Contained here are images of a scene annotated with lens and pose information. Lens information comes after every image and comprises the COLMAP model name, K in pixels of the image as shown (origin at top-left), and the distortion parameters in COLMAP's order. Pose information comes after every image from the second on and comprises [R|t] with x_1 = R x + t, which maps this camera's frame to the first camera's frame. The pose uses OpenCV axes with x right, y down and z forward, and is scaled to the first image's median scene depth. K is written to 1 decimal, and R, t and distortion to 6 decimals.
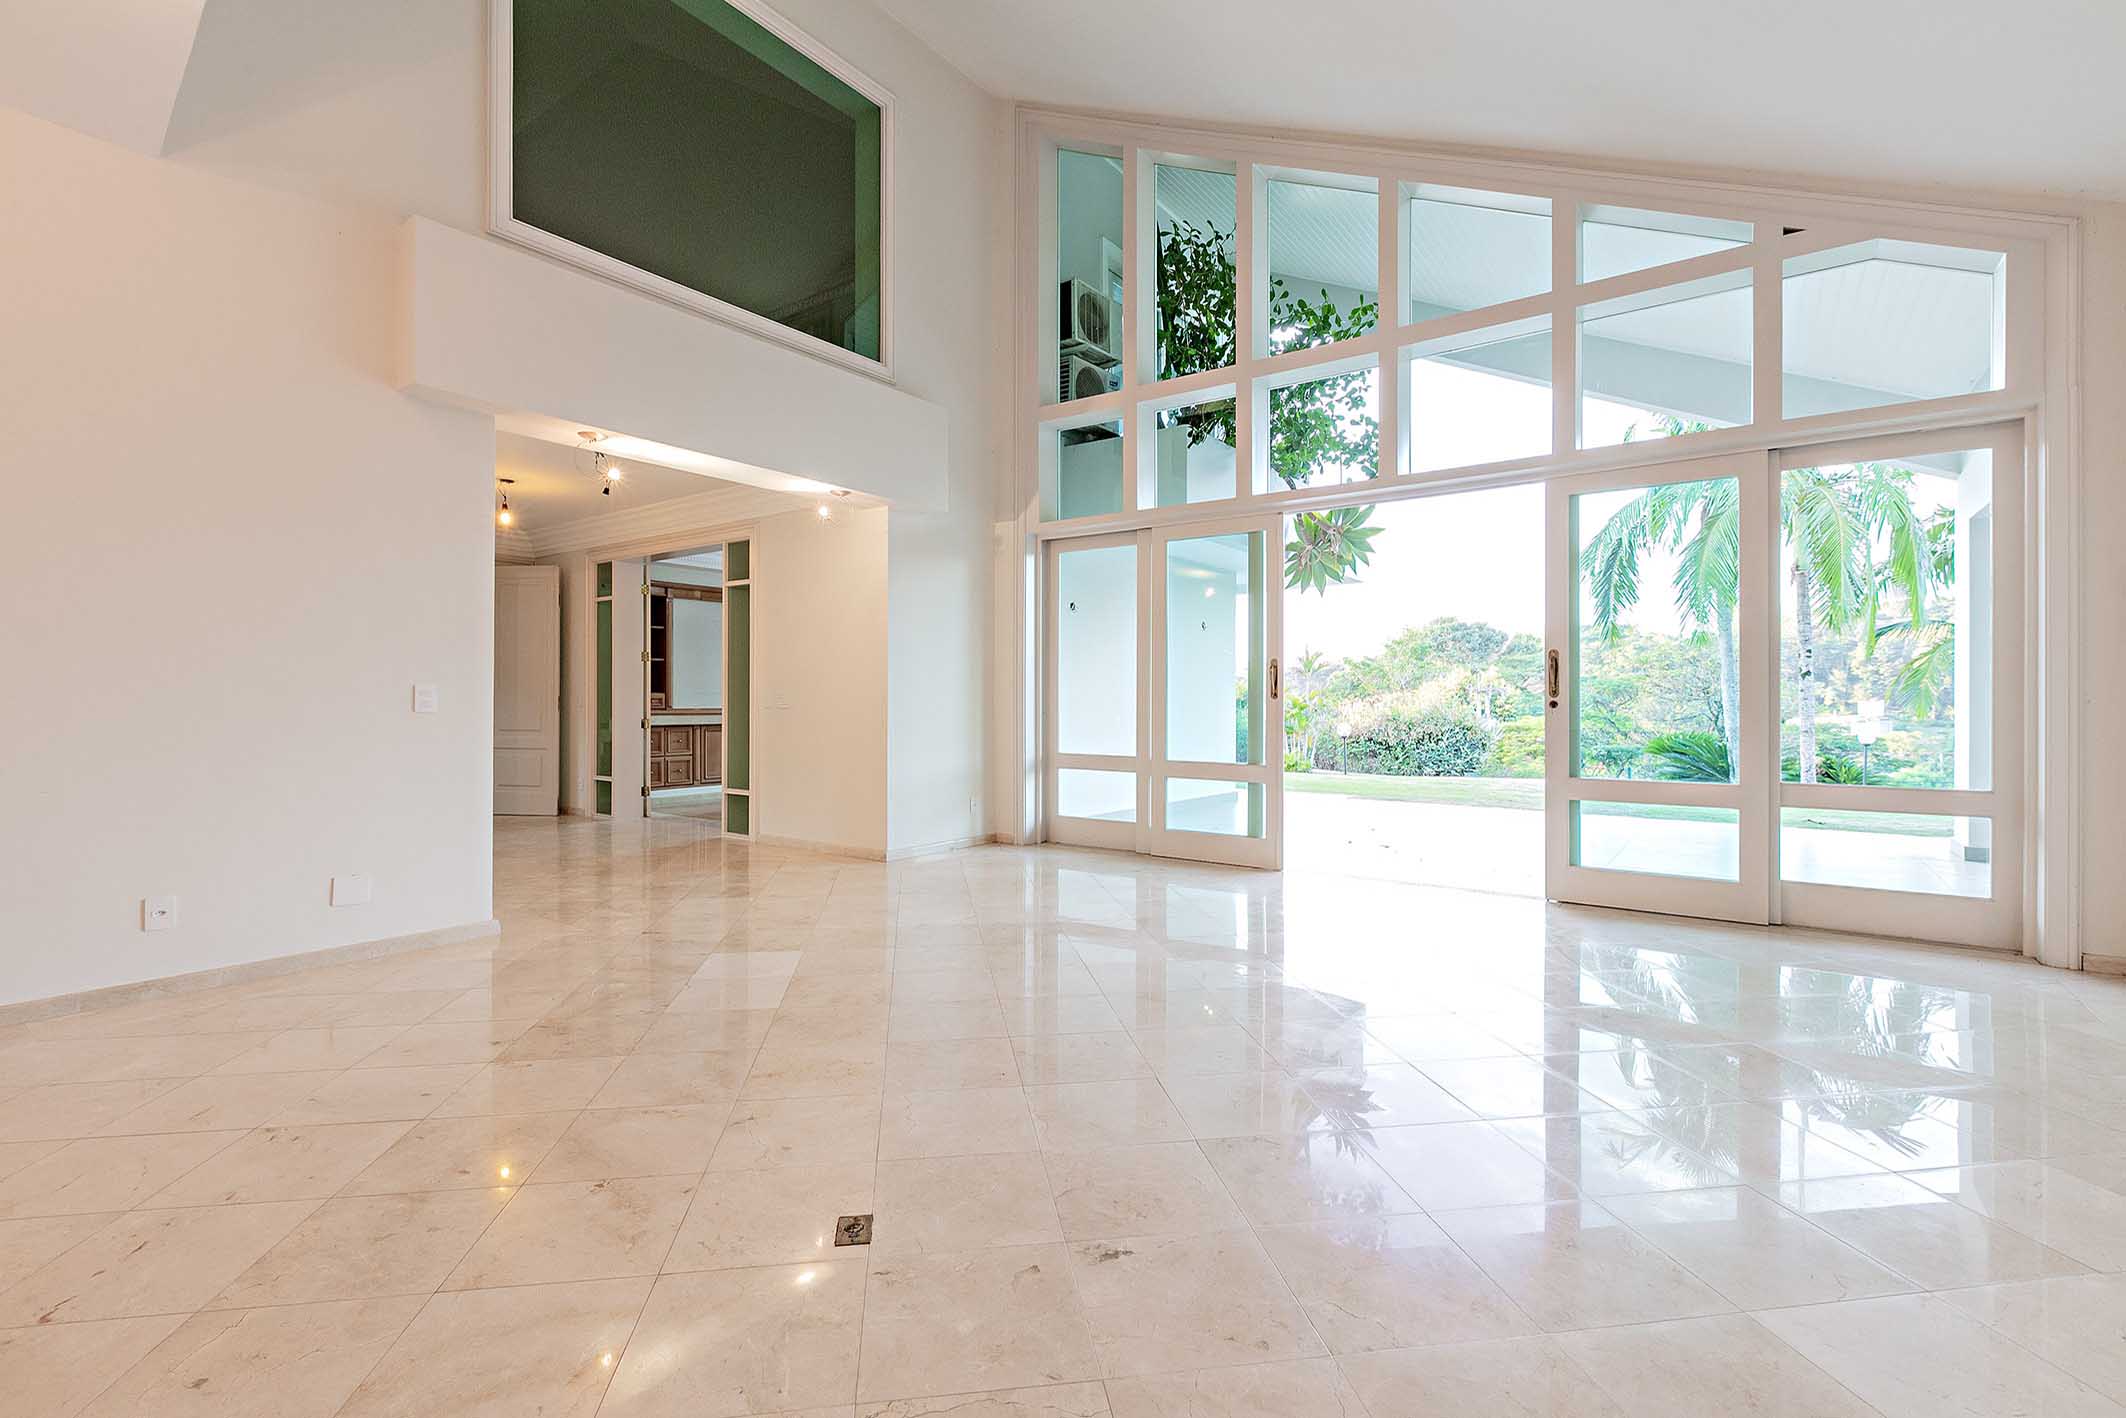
lens RADIAL K [[945.6, 0, 1051.3], [0, 945.6, 698.9], [0, 0, 1]] dist [-0.001817, -0.000079]
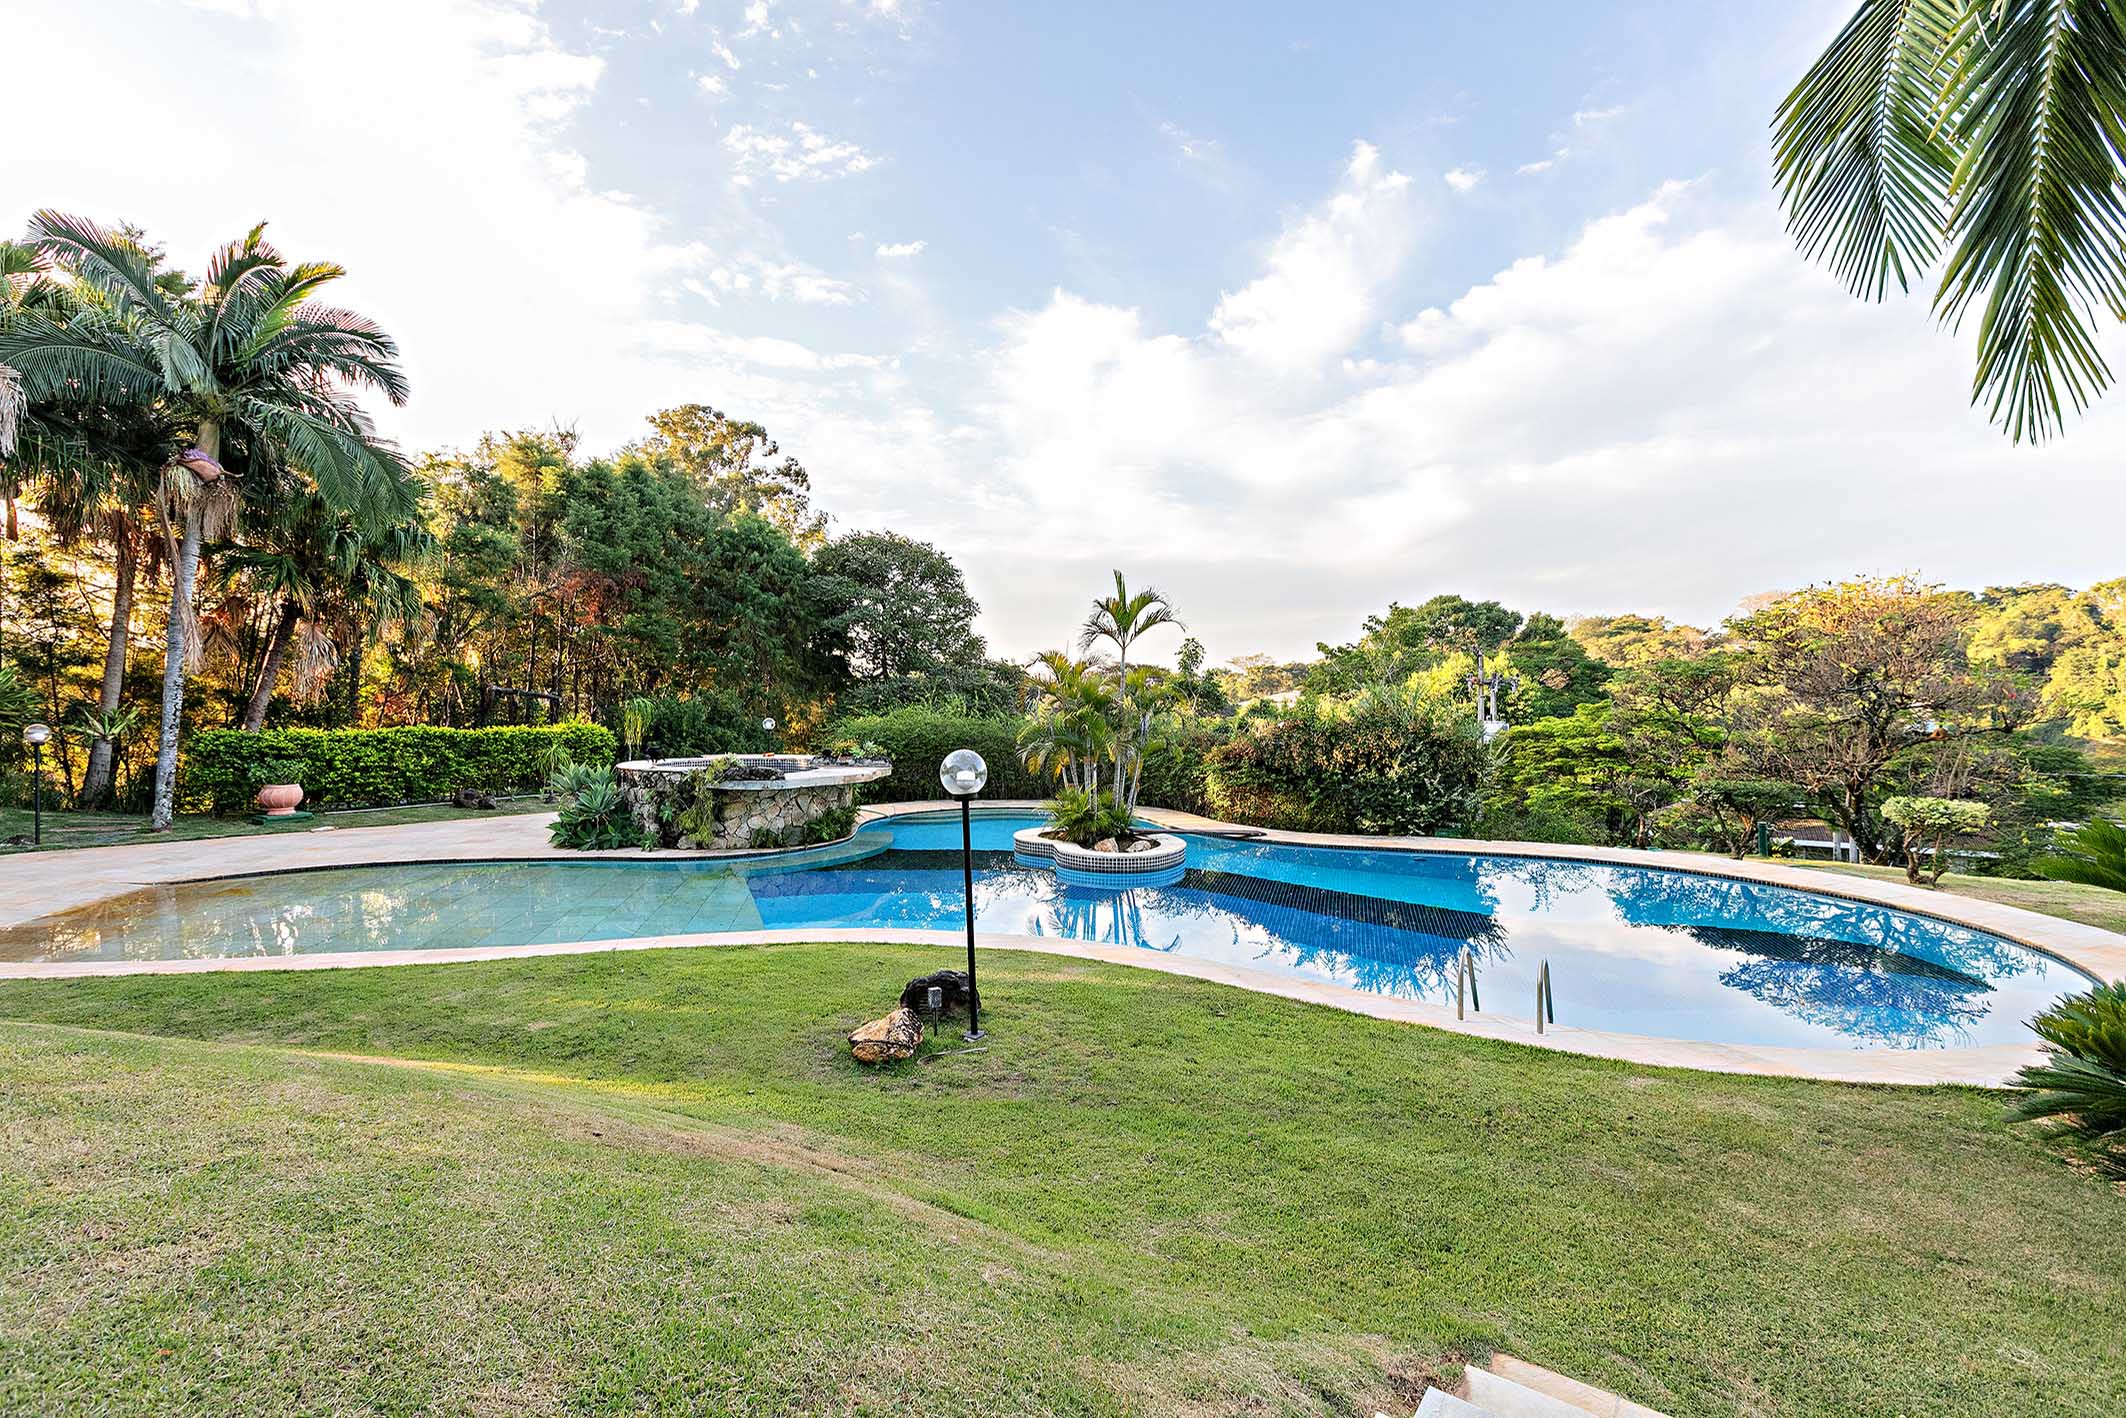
lens RADIAL K [[945.6, 0, 1051.3], [0, 945.6, 698.9], [0, 0, 1]] dist [-0.001817, -0.000079]
pose [[0.999916, 0.002059, -0.012818, 0.112910], [-0.002029, 0.999995, 0.002353, 0.002830], [0.012823, -0.002326, 0.999915, 0.231794]]
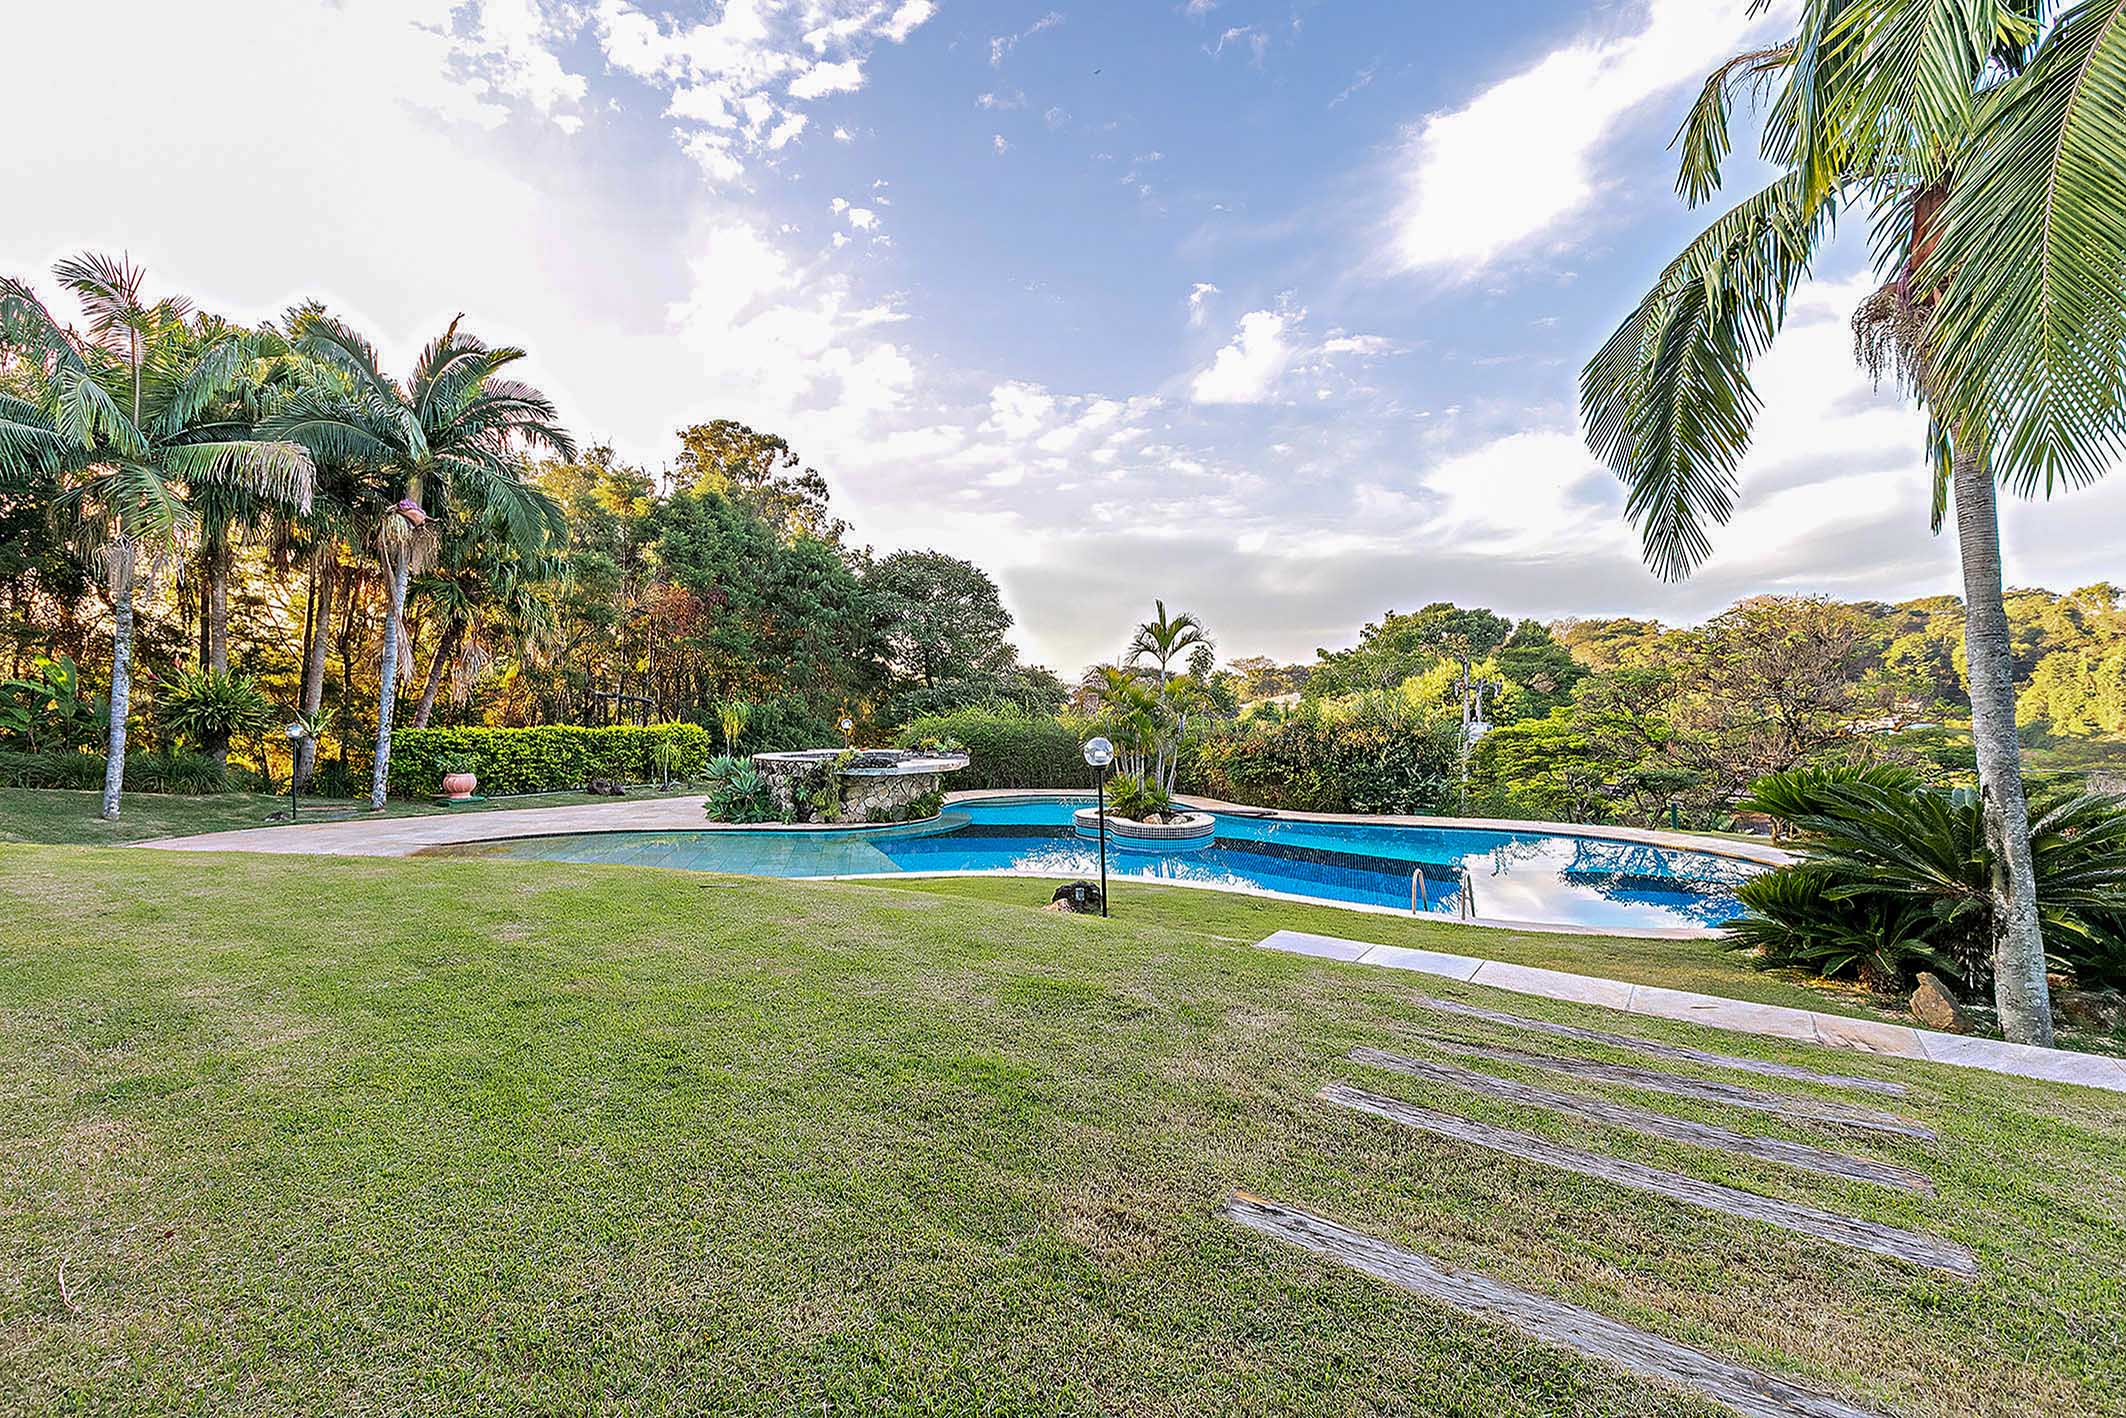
lens RADIAL K [[945.6, 0, 1051.3], [0, 945.6, 698.9], [0, 0, 1]] dist [-0.001817, -0.000079]
pose [[0.999919, 0.002640, -0.012412, 0.096234], [-0.002634, 0.999996, 0.000479, 0.001865], [0.012413, -0.000446, 0.999923, 0.172218]]
